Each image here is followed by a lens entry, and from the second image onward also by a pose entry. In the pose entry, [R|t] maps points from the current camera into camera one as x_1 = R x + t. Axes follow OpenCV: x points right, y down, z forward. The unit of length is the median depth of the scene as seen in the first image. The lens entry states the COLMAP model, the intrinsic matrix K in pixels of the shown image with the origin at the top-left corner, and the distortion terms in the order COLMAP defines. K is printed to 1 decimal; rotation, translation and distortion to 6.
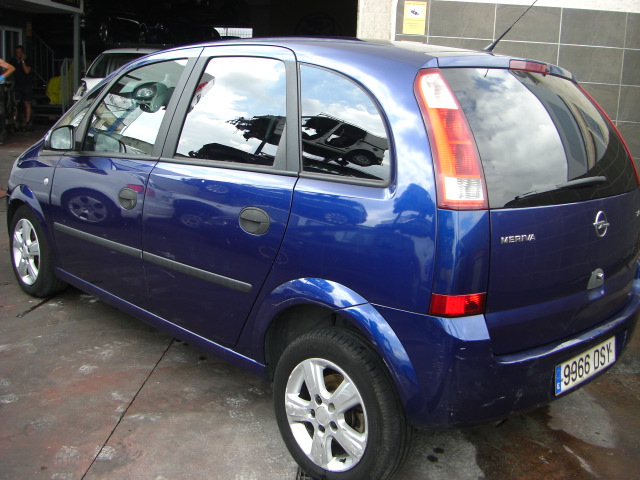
lens RADIAL K [[726.9, 0, 317.8], [0, 726.9, 225.7], [0, 0, 1]] dist [-0.191918, 0.156908]
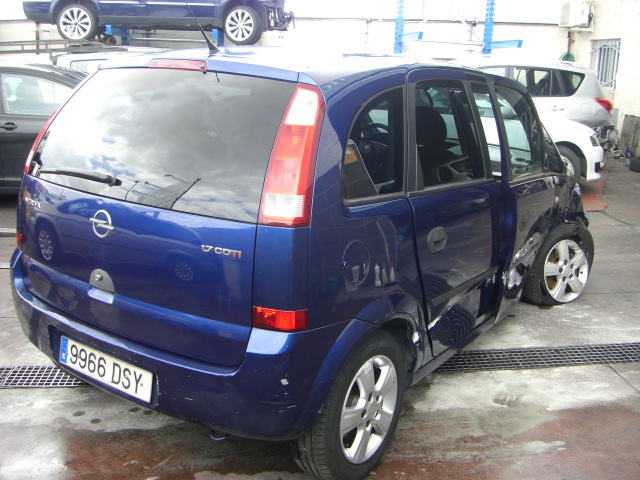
lens RADIAL K [[726.9, 0, 317.8], [0, 726.9, 225.7], [0, 0, 1]] dist [-0.191918, 0.156908]
pose [[0.211440, 0.185235, -0.959678, 0.545643], [-0.232898, 0.963143, 0.134591, -0.078078], [0.949238, 0.195049, 0.246787, 0.405939]]
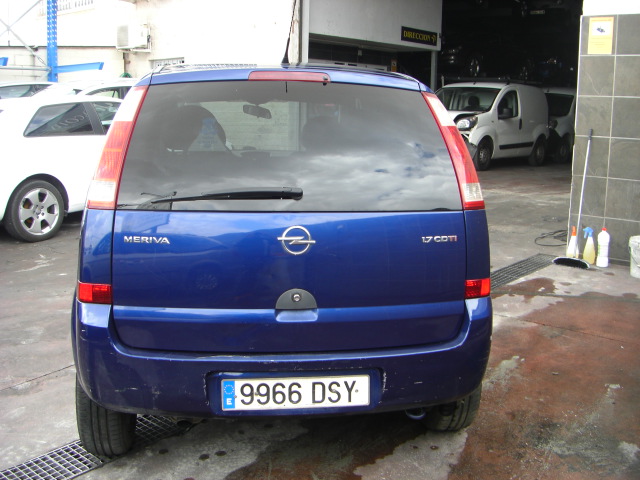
lens RADIAL K [[726.9, 0, 317.8], [0, 726.9, 225.7], [0, 0, 1]] dist [-0.191918, 0.156908]
pose [[0.807391, 0.066480, -0.586260, 0.381011], [-0.096387, 0.995145, -0.019897, -0.002231], [0.582091, 0.072573, 0.809879, 0.097925]]
